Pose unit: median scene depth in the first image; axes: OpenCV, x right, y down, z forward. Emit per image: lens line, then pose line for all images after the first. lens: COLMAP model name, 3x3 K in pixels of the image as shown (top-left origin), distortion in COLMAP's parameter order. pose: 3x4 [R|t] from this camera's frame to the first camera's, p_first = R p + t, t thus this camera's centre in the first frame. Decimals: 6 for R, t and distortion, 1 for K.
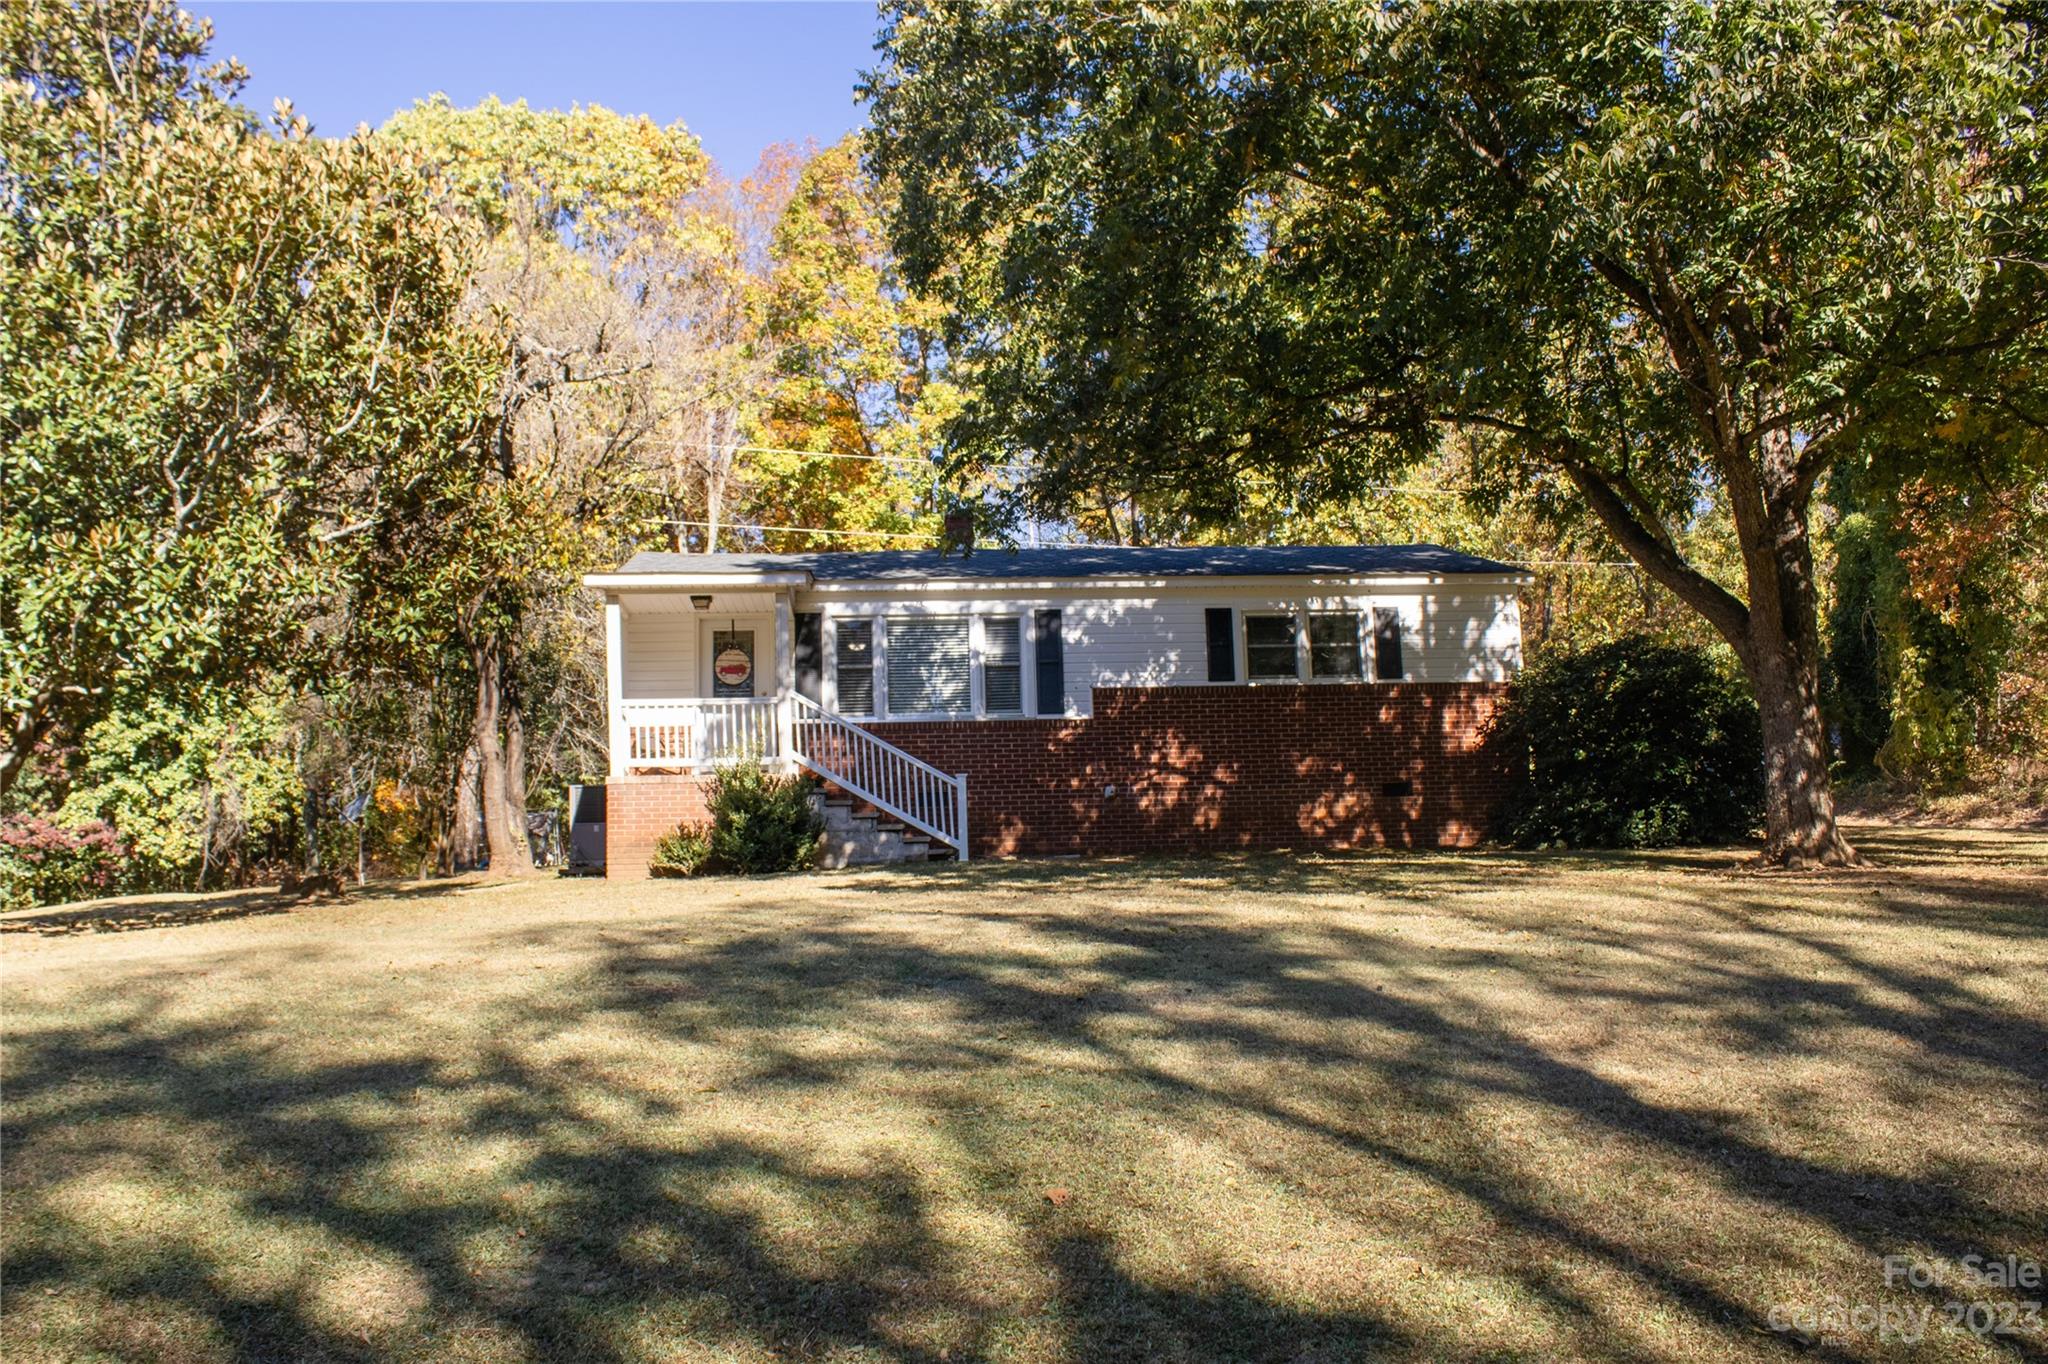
lens RADIAL K [[1665.1, 0, 950.0], [0, 1665.1, 705.4], [0, 0, 1]] dist [-0.232214, 0.241840]
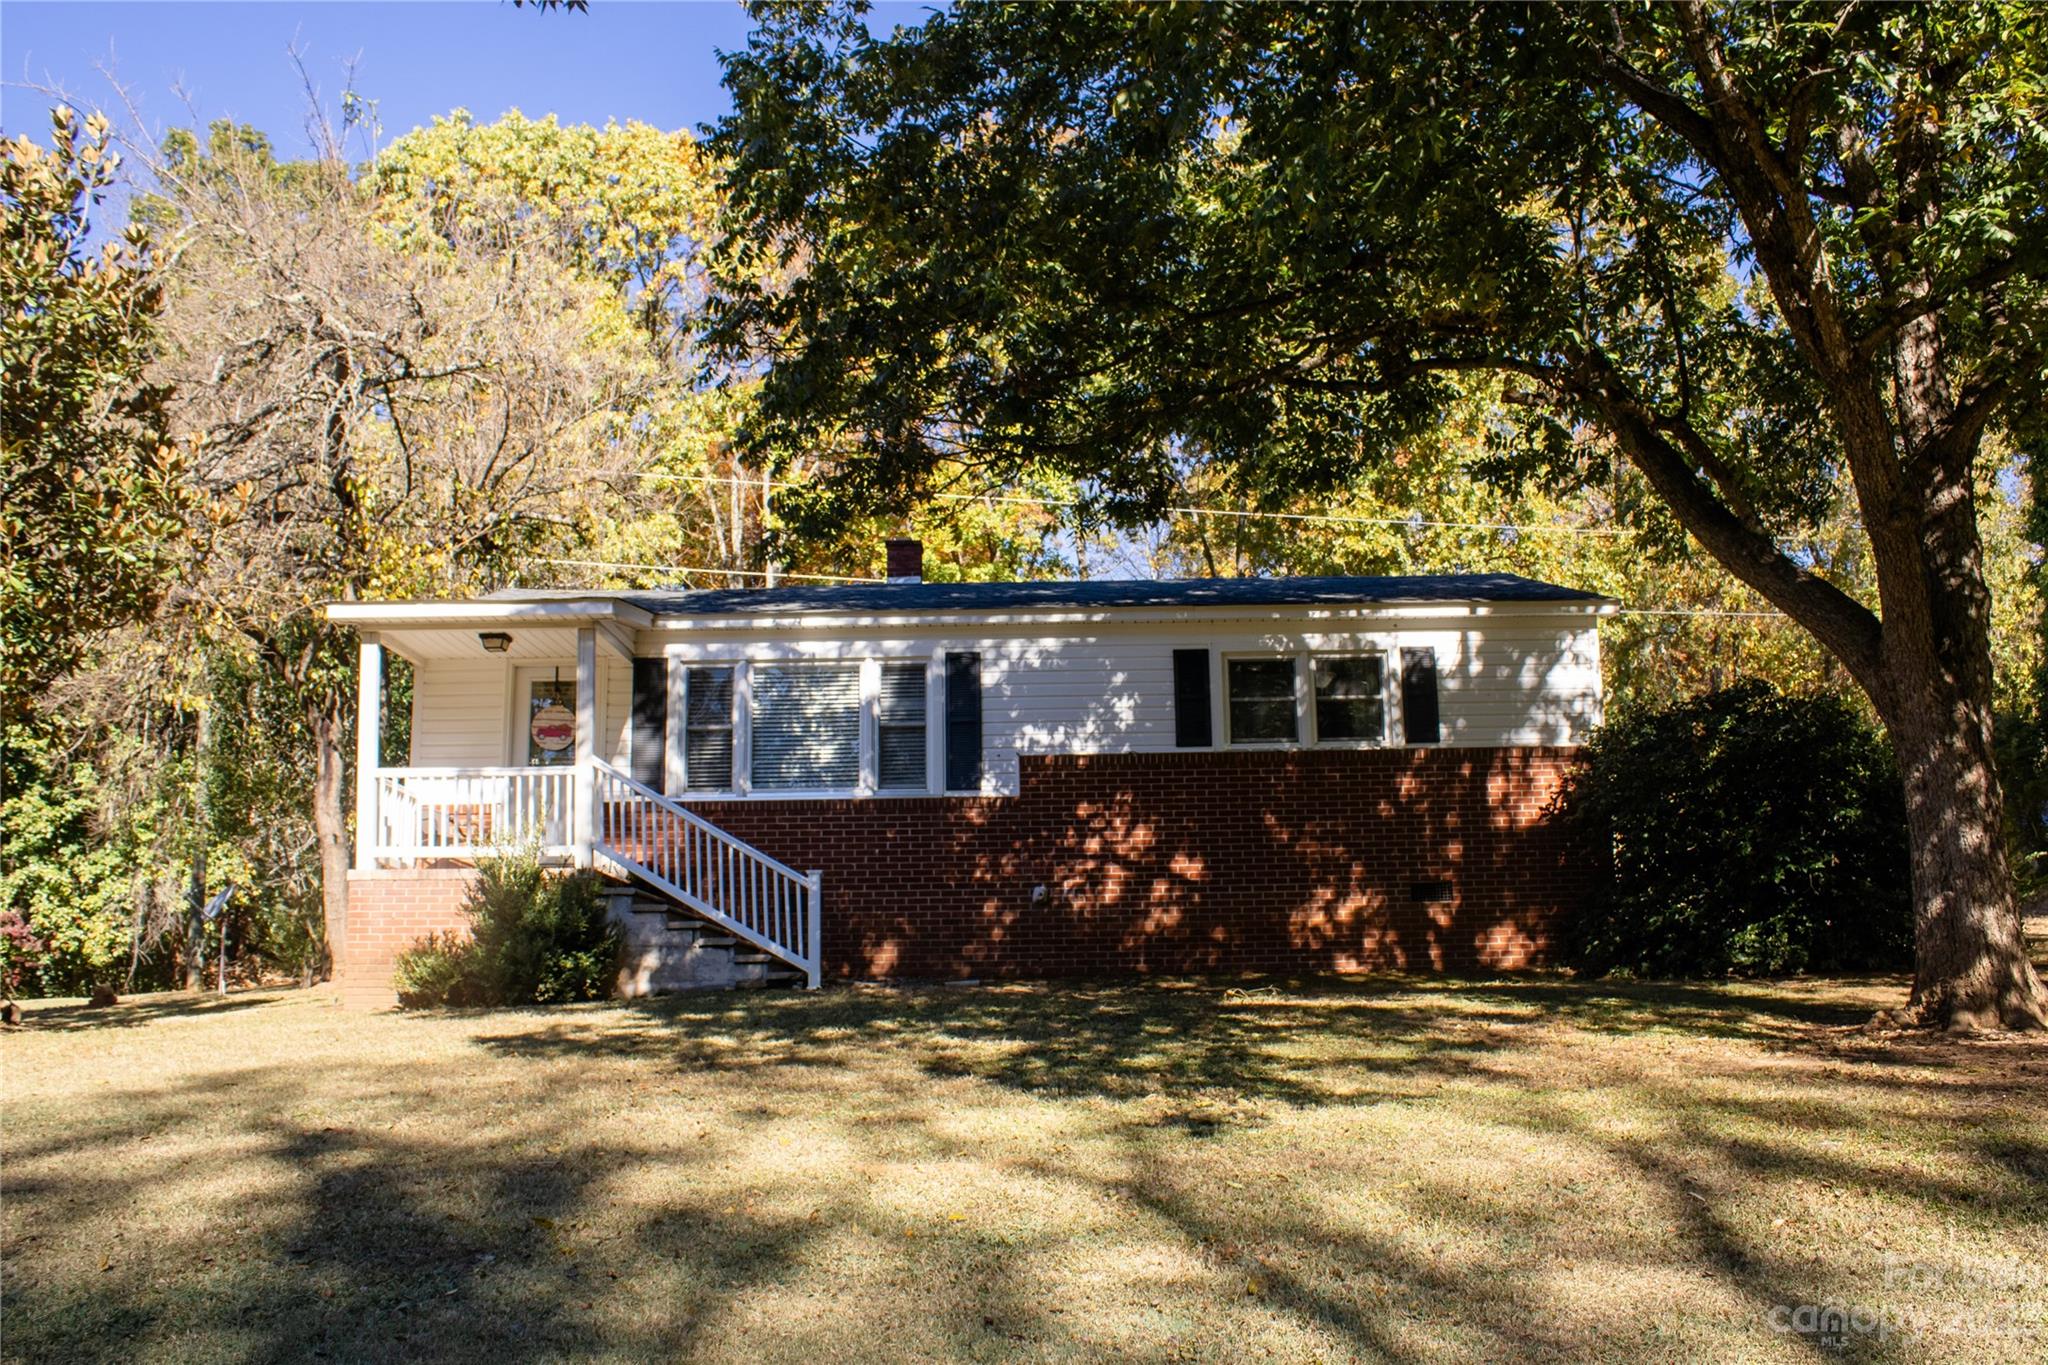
lens RADIAL K [[1755.2, 0, 1024.0], [0, 1755.2, 682.5], [0, 0, 1]] dist [-0.137125, 0.068707]
pose [[0.999292, -0.004821, -0.037320, 0.119044], [0.002677, 0.998354, -0.057297, 0.003147], [0.037535, 0.057157, 0.997659, 0.196105]]
